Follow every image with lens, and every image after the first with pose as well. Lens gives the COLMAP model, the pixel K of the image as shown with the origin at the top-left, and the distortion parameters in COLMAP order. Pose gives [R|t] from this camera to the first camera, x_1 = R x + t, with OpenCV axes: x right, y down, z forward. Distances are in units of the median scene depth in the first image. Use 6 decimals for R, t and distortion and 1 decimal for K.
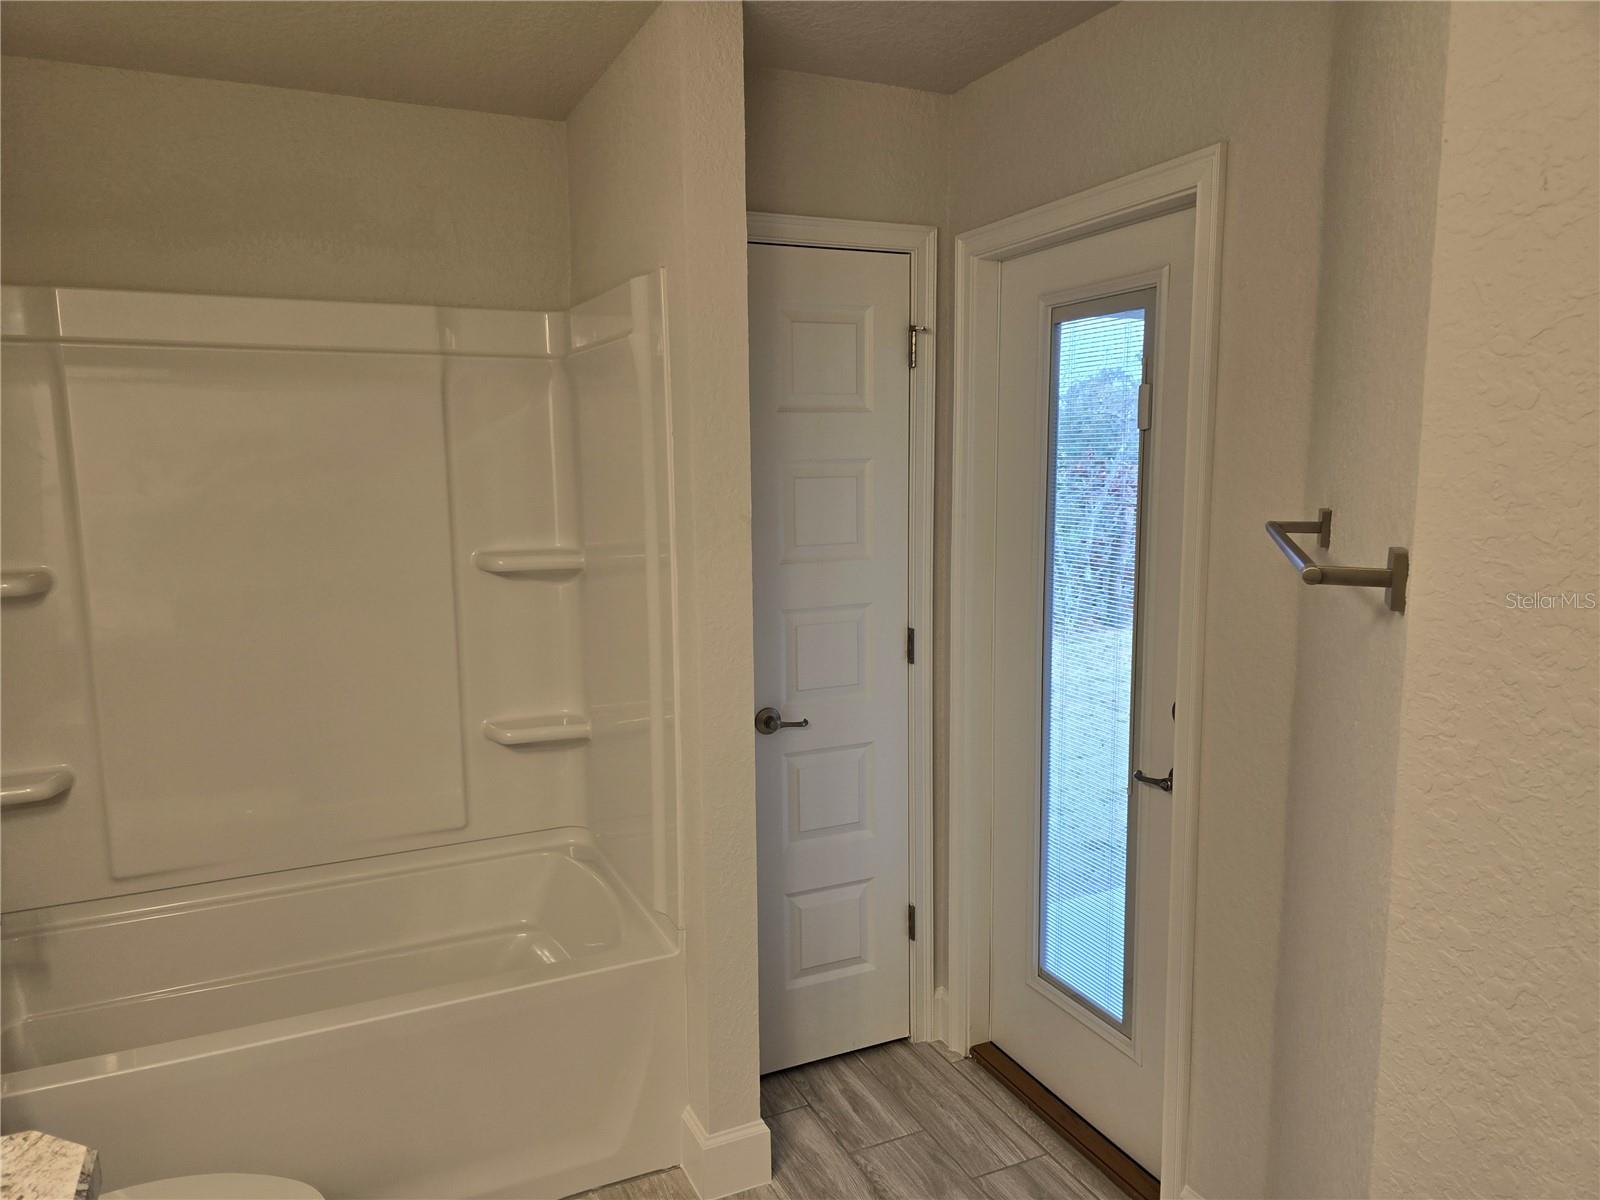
lens RADIAL K [[1075.6, 0, 800.6], [0, 1075.6, 599.5], [0, 0, 1]] dist [0.002834, 0.000975]
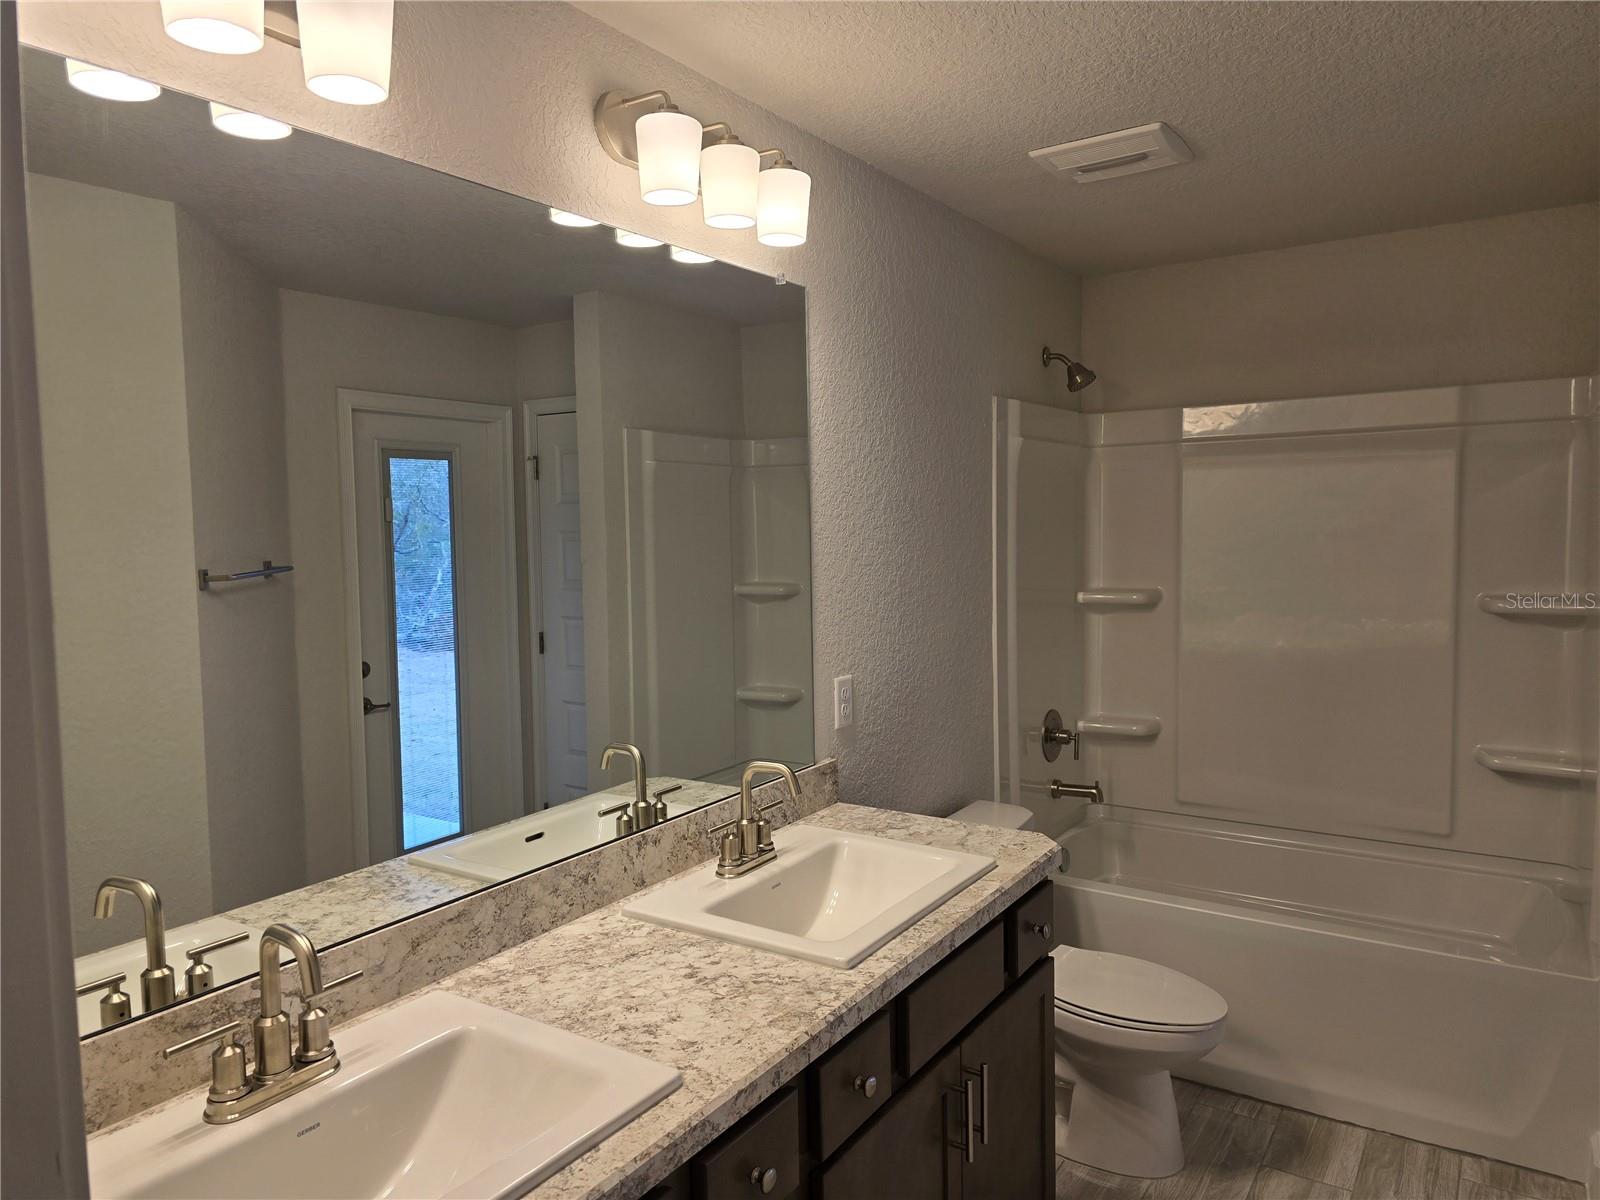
lens RADIAL K [[1075.6, 0, 800.4], [0, 1075.6, 598.8], [0, 0, 1]] dist [0.002834, 0.000975]
pose [[0.515291, 0.053607, -0.855337, 0.303547], [-0.103918, 0.994586, -0.000270, 0.034674], [0.850691, 0.089024, 0.518072, -0.200734]]
